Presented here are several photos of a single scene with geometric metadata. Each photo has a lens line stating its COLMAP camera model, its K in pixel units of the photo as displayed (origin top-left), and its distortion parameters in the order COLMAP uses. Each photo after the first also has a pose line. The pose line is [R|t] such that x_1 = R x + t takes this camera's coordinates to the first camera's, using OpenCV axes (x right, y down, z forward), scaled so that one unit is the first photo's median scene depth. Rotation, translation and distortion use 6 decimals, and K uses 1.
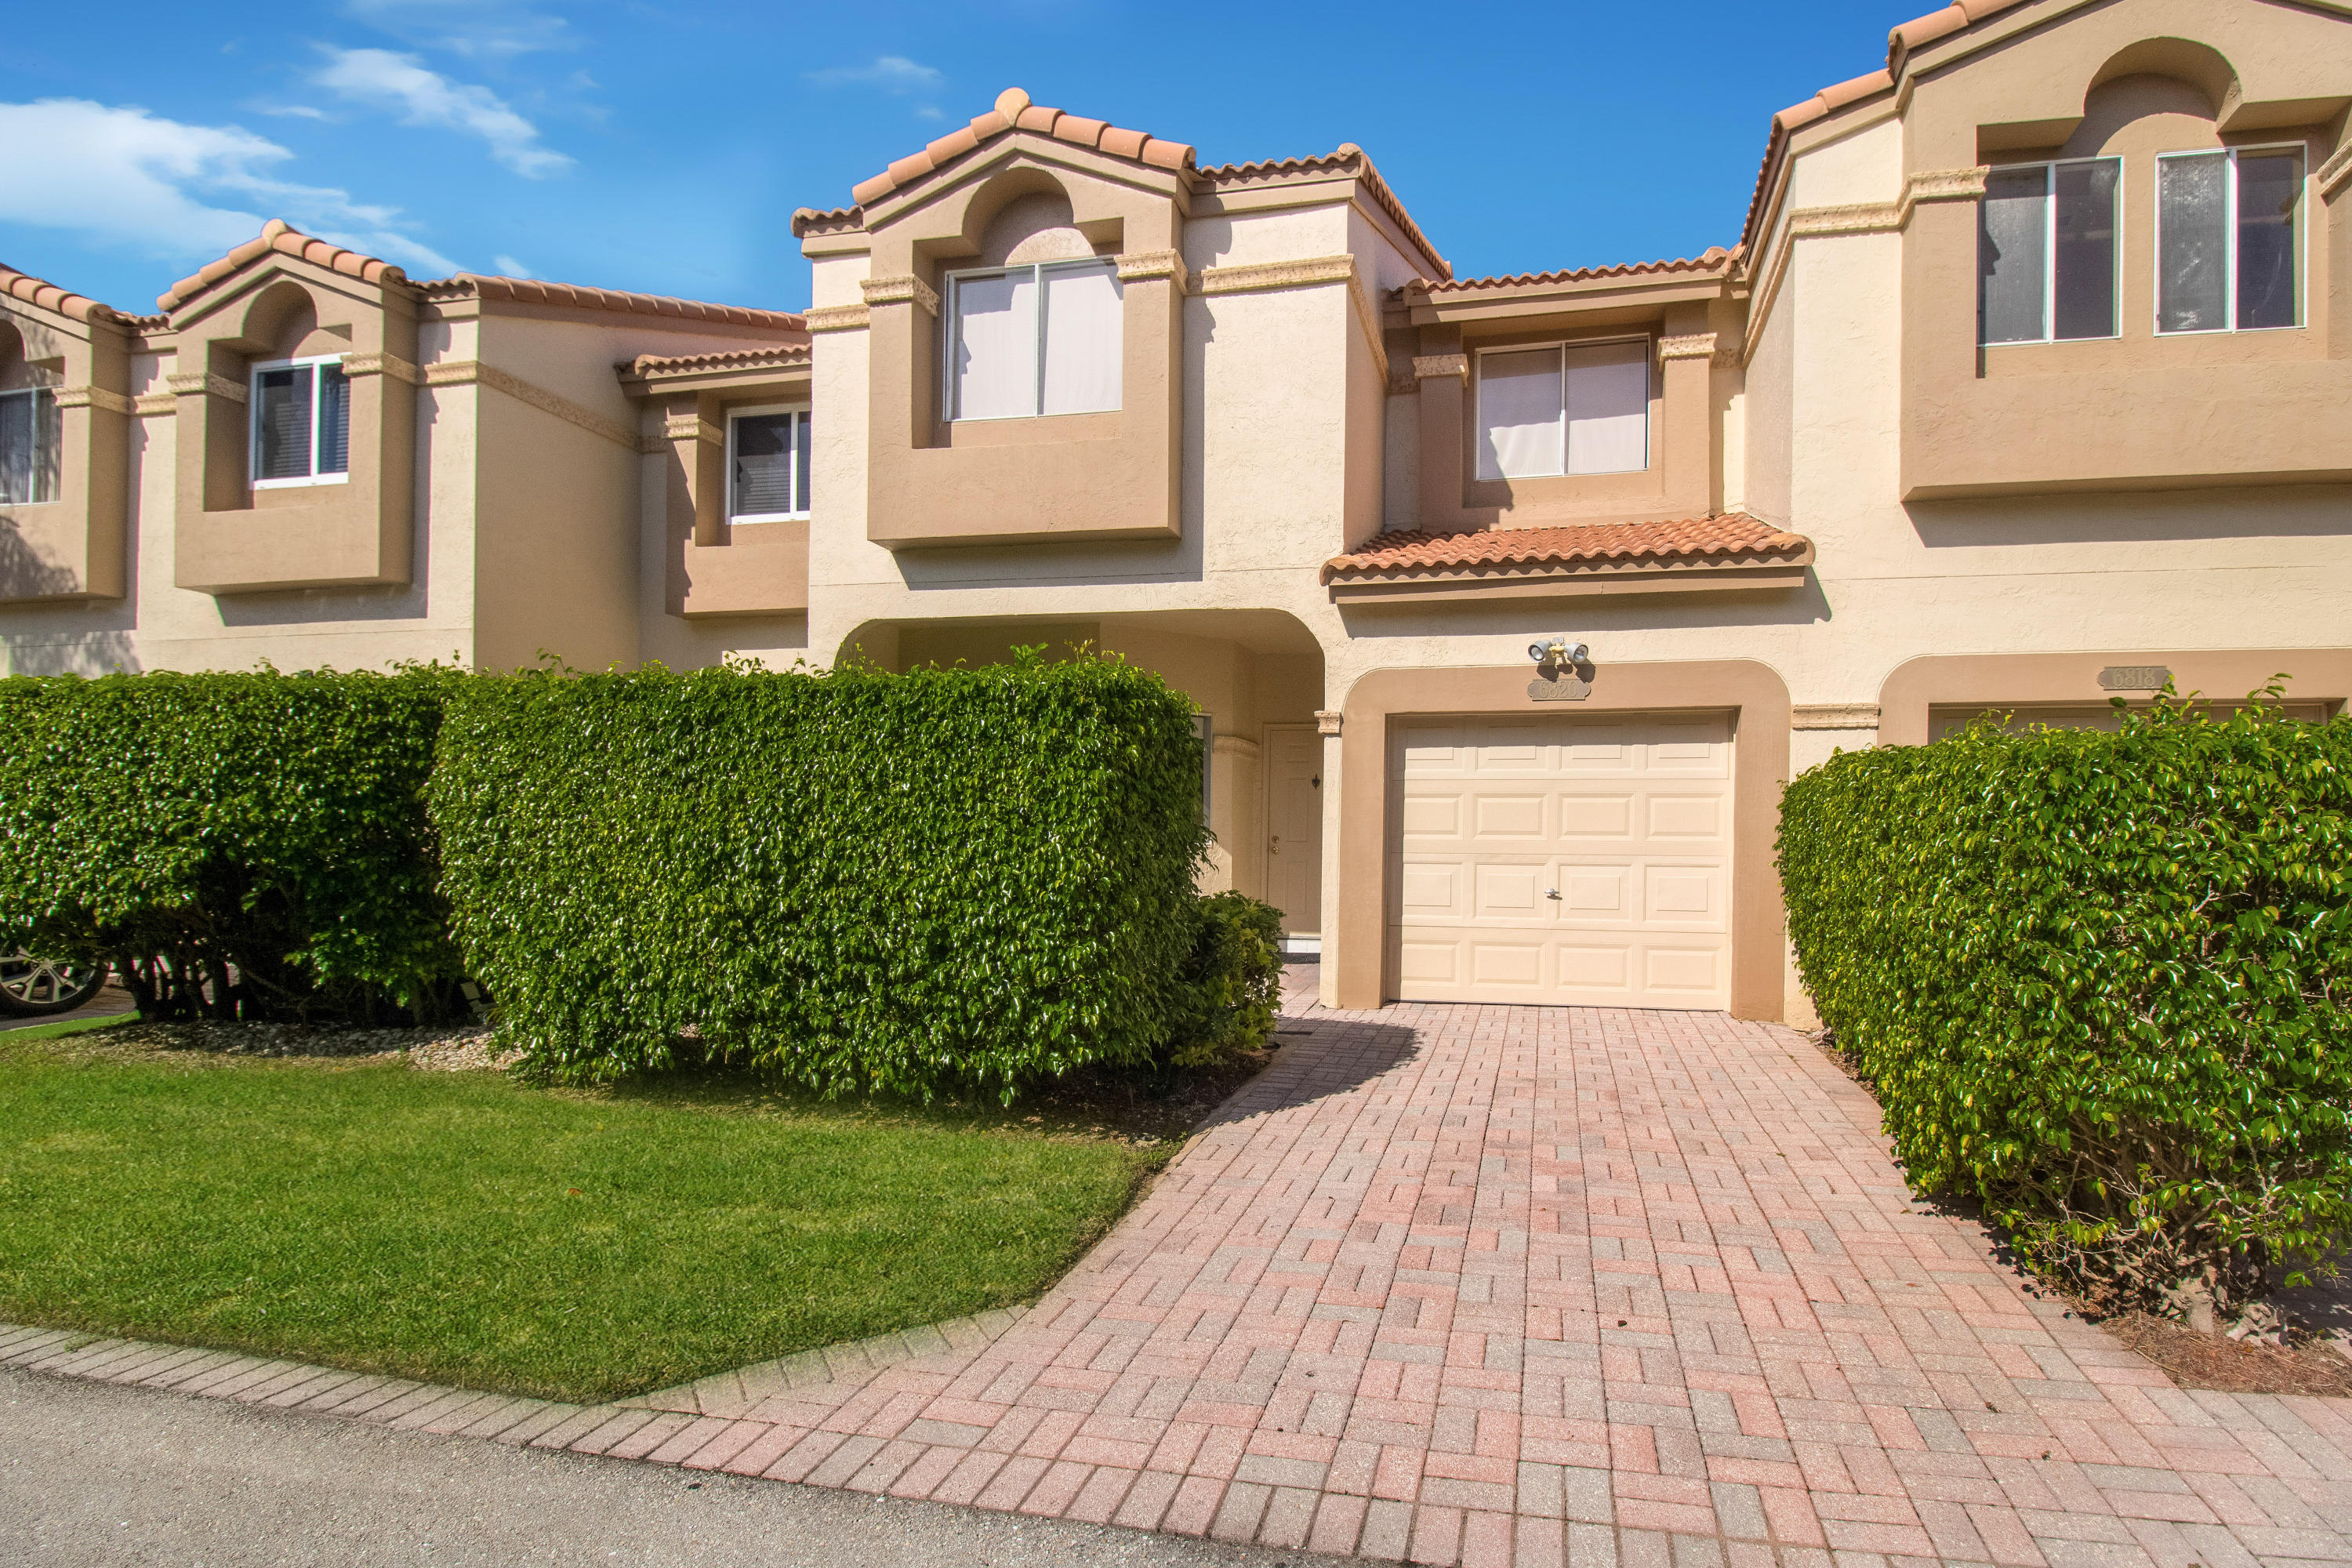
lens RADIAL K [[1101.5, 0, 1166.5], [0, 1101.5, 774.0], [0, 0, 1]] dist [0.000479, -0.012714]
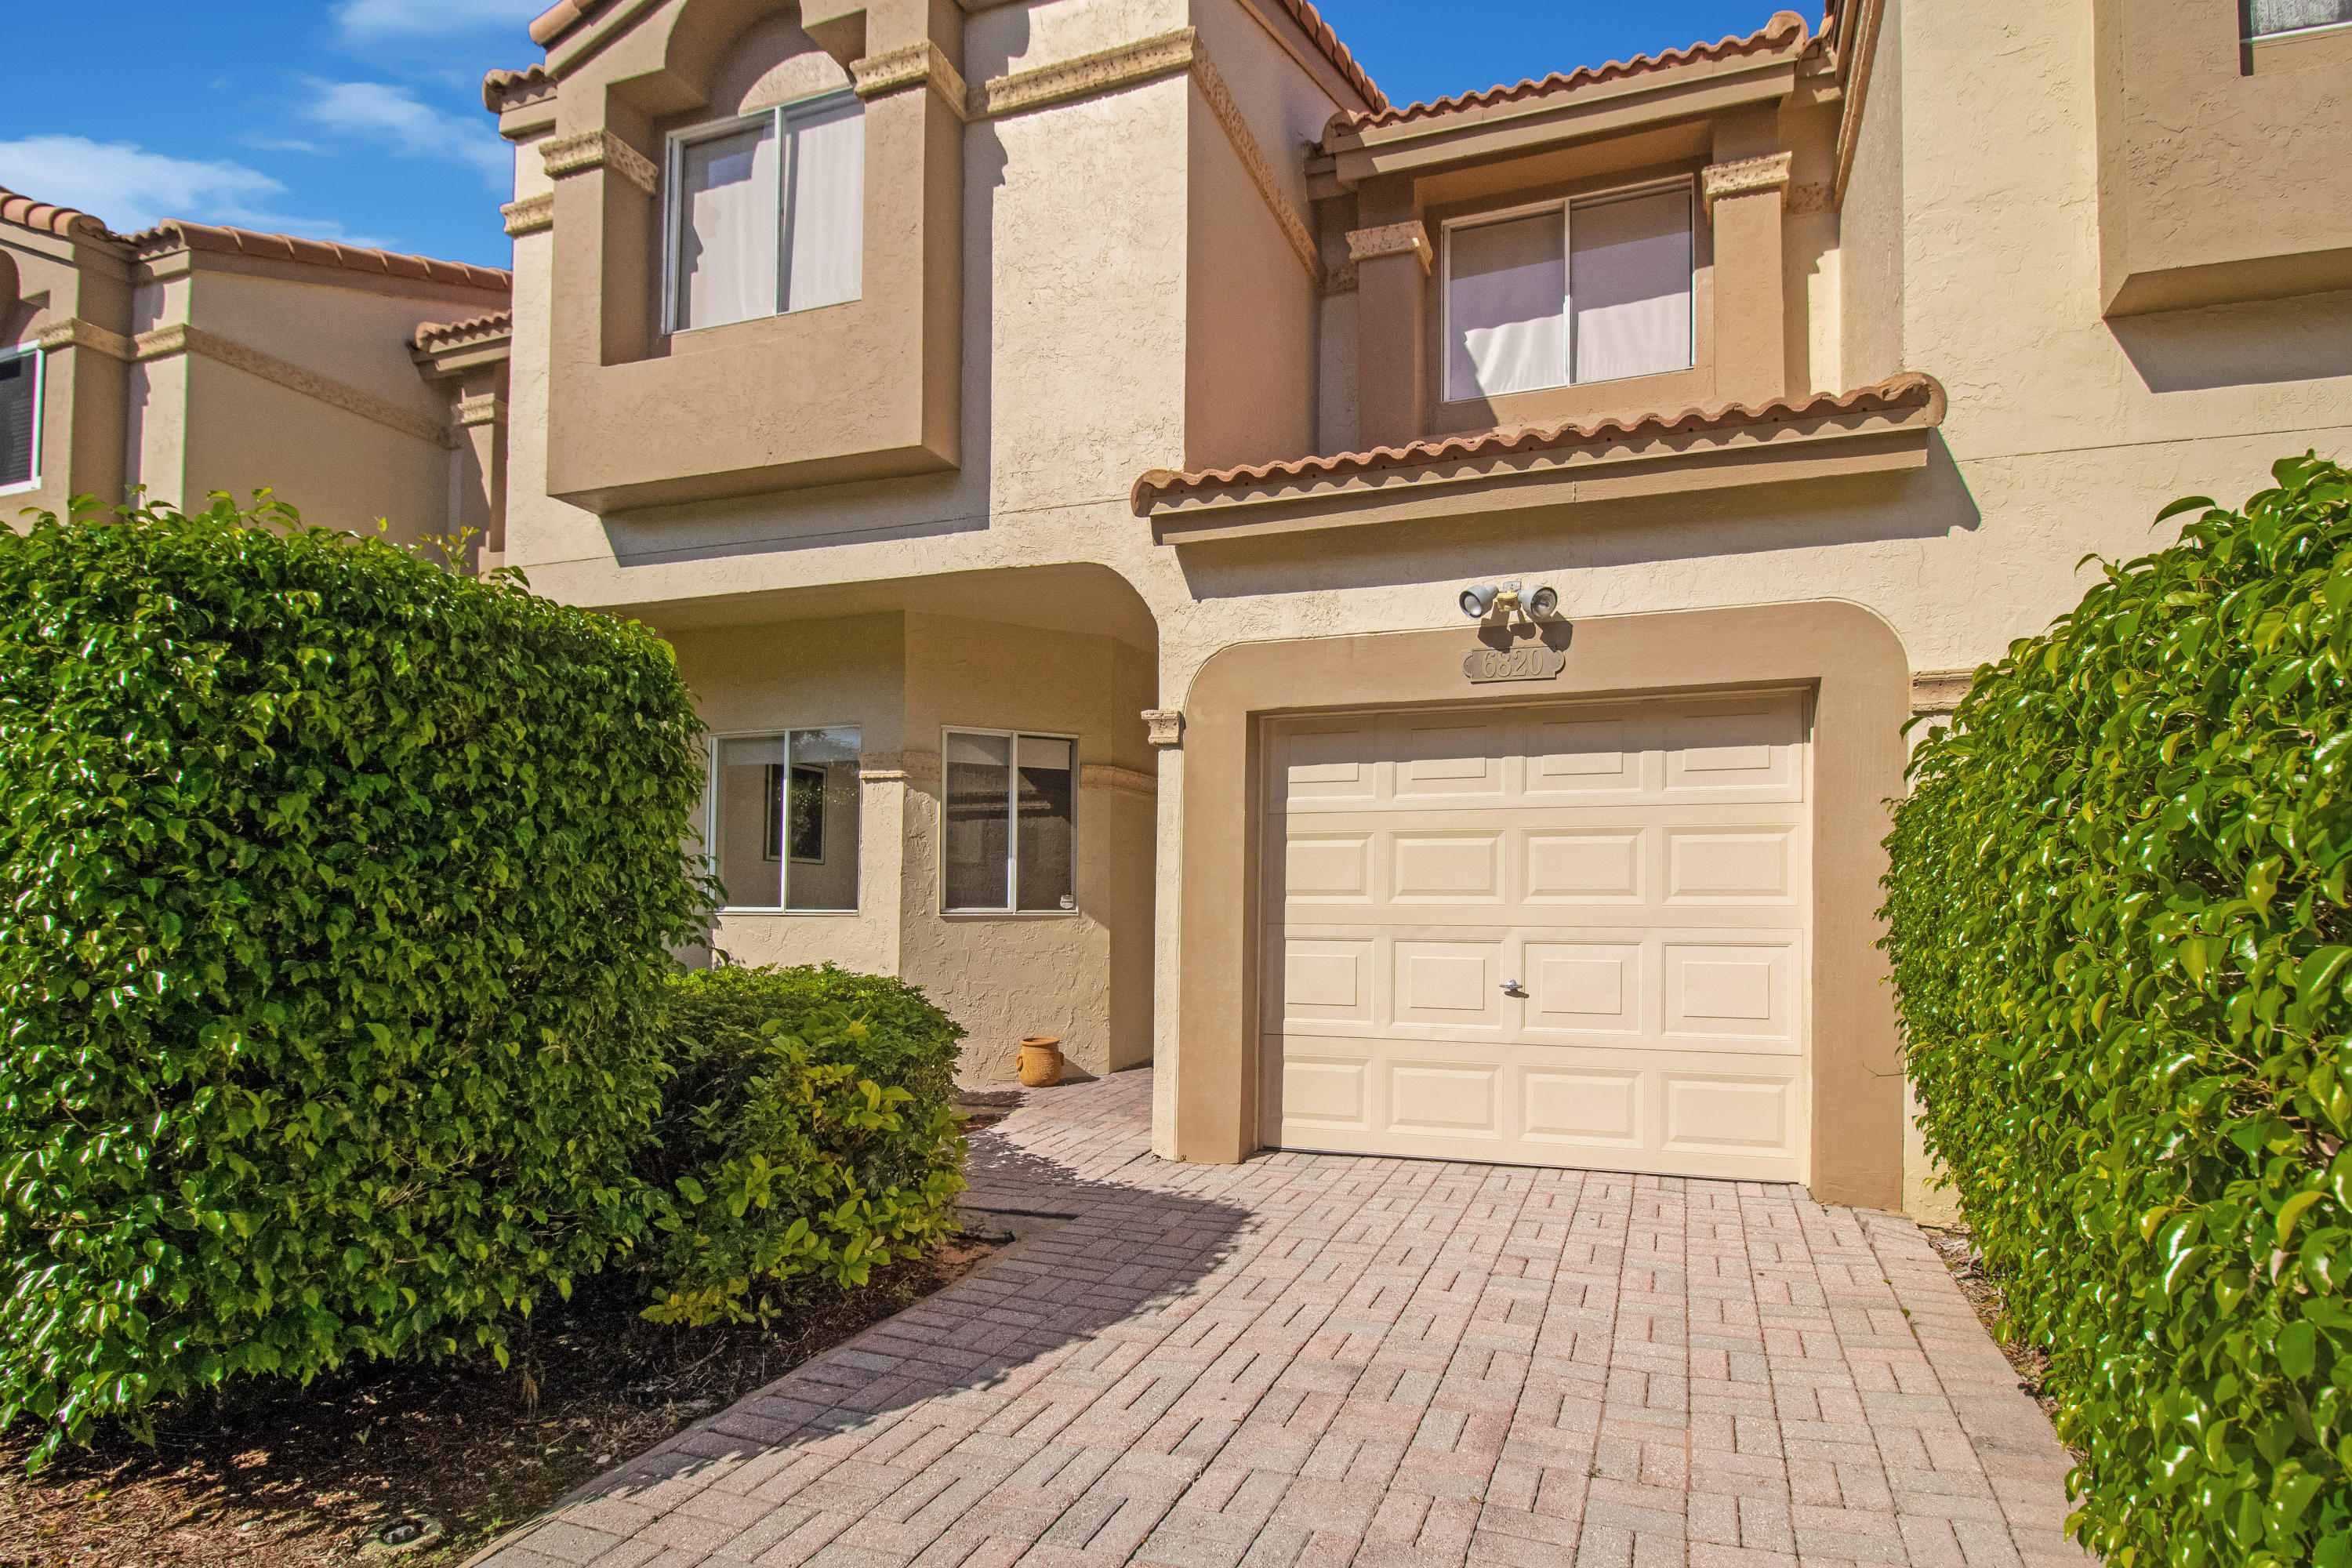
lens RADIAL K [[1172.9, 0, 1074.9], [0, 1172.9, 830.4], [0, 0, 1]] dist [0.000506, -0.012744]
pose [[0.992453, -0.010406, -0.122185, 0.175187], [0.009627, 0.999929, -0.006966, 0.019093], [0.122249, 0.005737, 0.992483, 0.283991]]
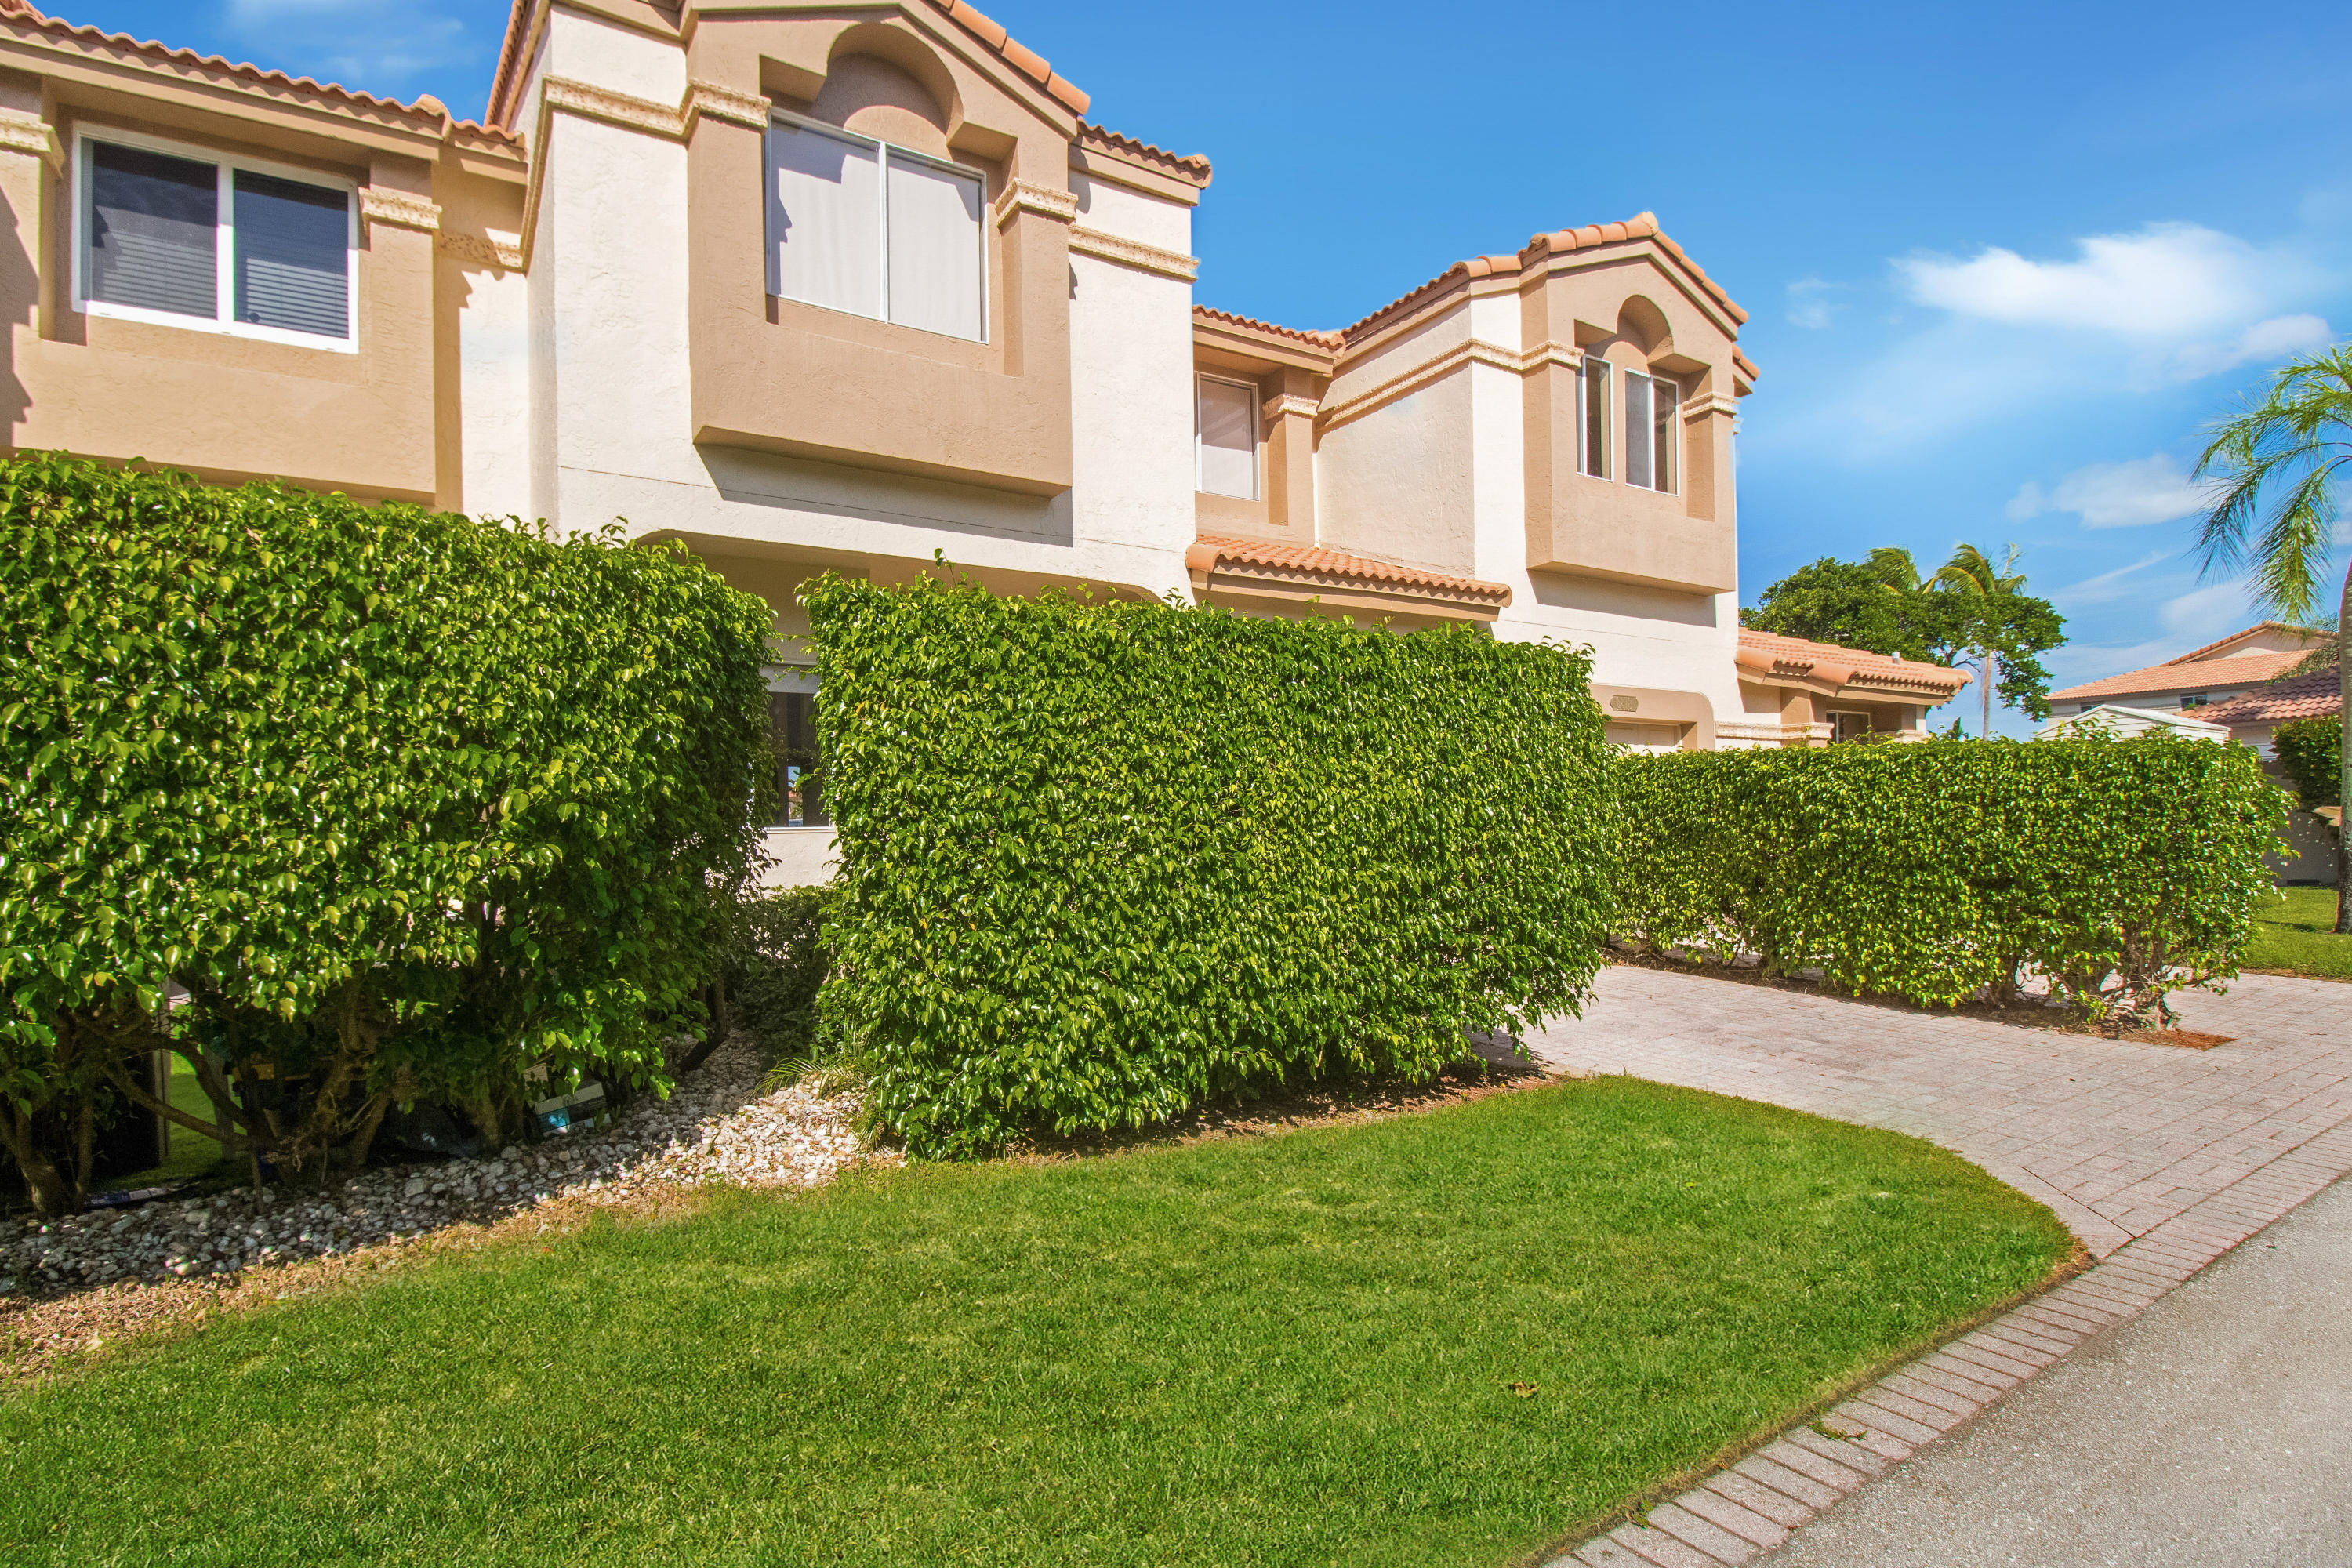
lens RADIAL K [[1153.8, 0, 1164.9], [0, 1153.8, 745.1], [0, 0, 1]] dist [0.003060, -0.013076]
pose [[0.721414, 0.028345, 0.691924, -0.600155], [-0.021528, 0.999597, -0.018503, 0.013552], [-0.692169, -0.001547, 0.721734, 0.222109]]
